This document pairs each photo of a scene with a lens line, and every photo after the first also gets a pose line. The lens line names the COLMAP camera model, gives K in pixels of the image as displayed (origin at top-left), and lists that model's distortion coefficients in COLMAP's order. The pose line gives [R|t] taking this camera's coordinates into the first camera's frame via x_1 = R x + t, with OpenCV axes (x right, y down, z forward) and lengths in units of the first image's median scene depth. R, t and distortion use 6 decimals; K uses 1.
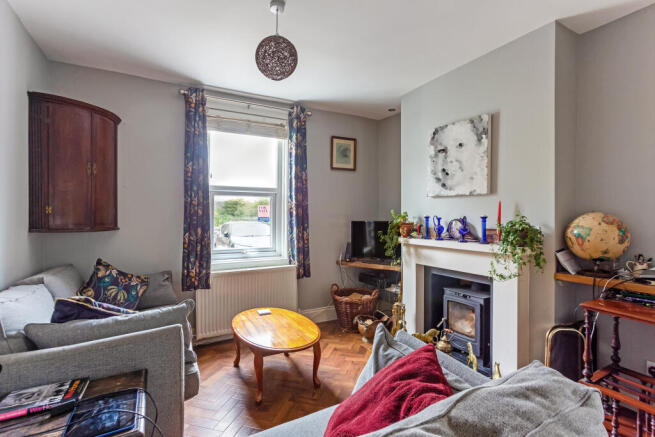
lens RADIAL K [[320.1, 0, 327.2], [0, 320.1, 213.7], [0, 0, 1]] dist [0.018581, 0.000417]
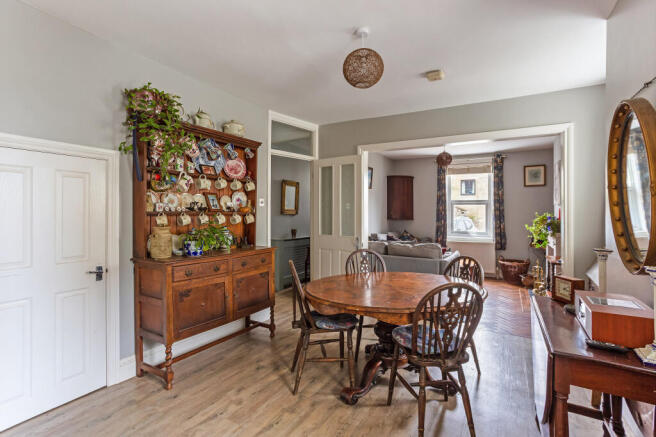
lens RADIAL K [[320.6, 0, 328.4], [0, 320.6, 216.3], [0, 0, 1]] dist [0.018581, 0.000417]
pose [[0.532104, 0.008727, -0.846634, 0.942781], [-0.000806, 0.999952, 0.009801, -0.004663], [0.846679, -0.004532, 0.532085, -0.763863]]
